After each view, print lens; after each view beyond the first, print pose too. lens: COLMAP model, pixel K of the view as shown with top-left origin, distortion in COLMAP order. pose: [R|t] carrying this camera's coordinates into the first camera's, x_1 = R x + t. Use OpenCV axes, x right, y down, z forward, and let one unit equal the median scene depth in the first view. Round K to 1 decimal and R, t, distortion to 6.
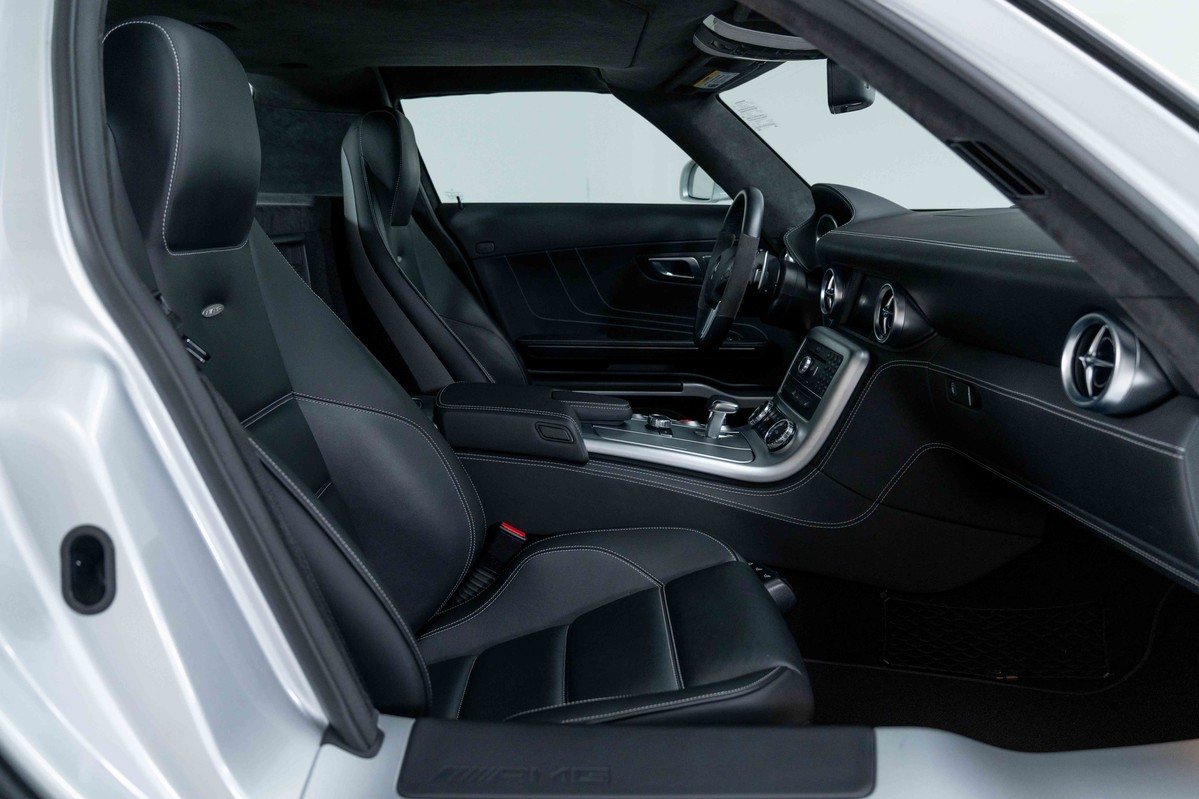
lens RADIAL K [[893.1, 0, 598.2], [0, 893.1, 415.9], [0, 0, 1]] dist [-0.016799, -0.001271]
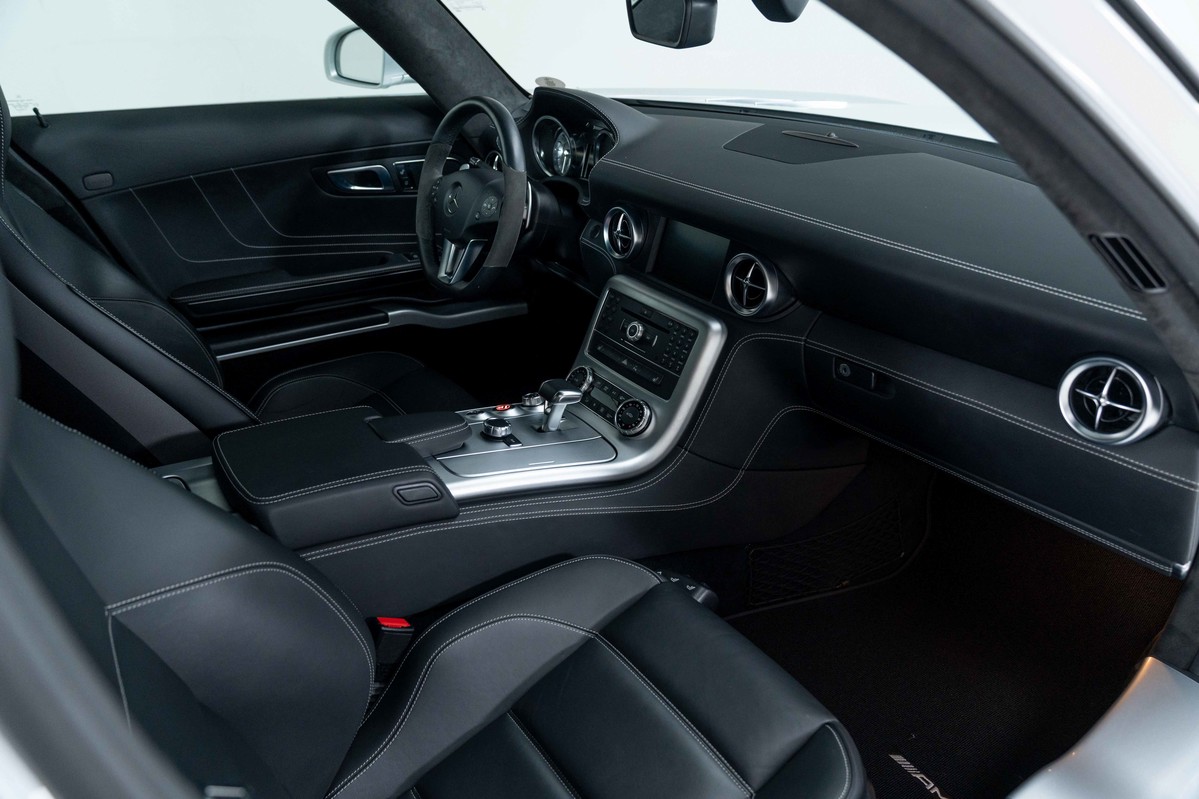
lens RADIAL K [[856.4, 0, 599.5], [0, 856.4, 399.5], [0, 0, 1]] dist [-0.006450, 0.001092]
pose [[0.819074, -0.239889, 0.521124, -0.291550], [0.105068, 0.955739, 0.274816, -0.250099], [-0.563984, -0.170341, 0.808026, 0.311711]]
